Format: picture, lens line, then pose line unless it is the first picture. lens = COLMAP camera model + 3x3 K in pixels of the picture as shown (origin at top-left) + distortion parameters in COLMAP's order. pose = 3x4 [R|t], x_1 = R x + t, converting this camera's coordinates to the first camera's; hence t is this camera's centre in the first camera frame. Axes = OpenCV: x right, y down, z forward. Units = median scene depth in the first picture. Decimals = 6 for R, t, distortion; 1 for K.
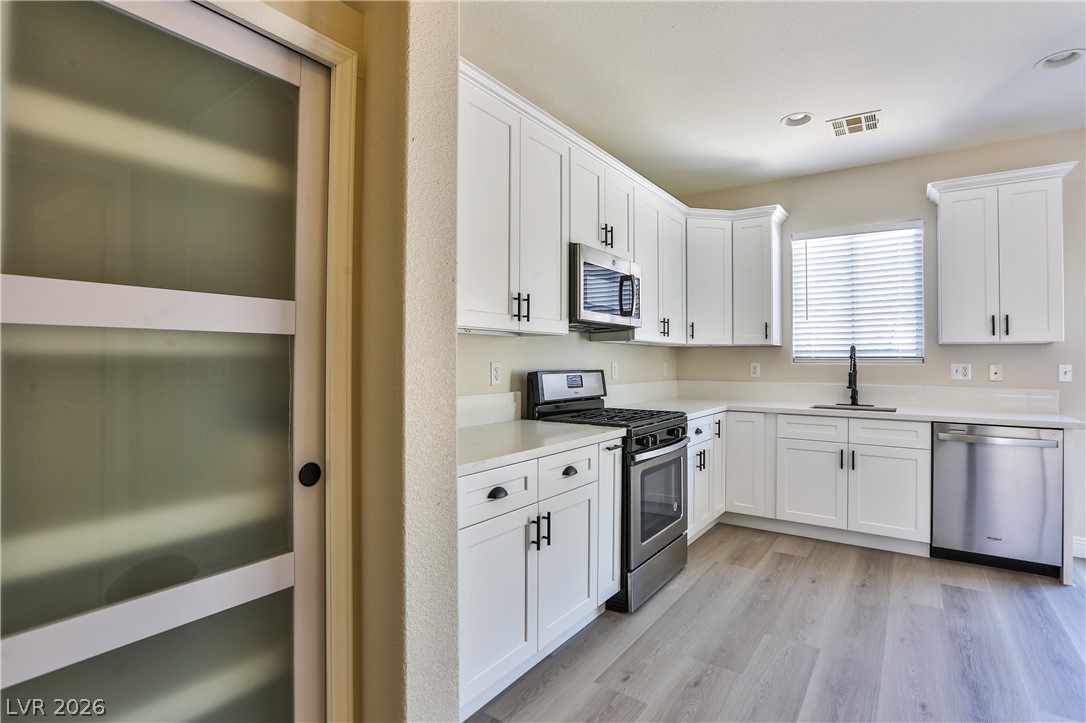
lens RADIAL K [[528.9, 0, 526.8], [0, 528.9, 366.4], [0, 0, 1]] dist [-0.043637, 0.013952]
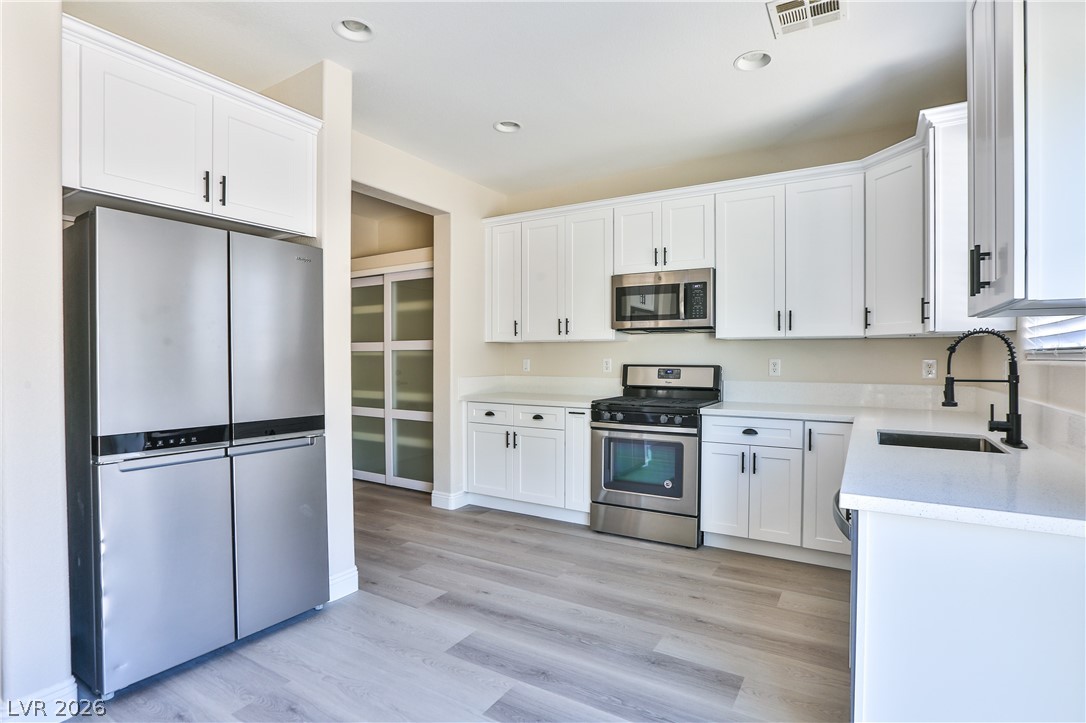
lens RADIAL K [[528.9, 0, 553.3], [0, 528.9, 366.2], [0, 0, 1]] dist [-0.043637, 0.013952]
pose [[0.094556, 0.017981, -0.995357, 1.467625], [-0.003986, 0.999836, 0.017684, -0.009451], [0.995512, 0.002296, 0.094612, 0.675431]]
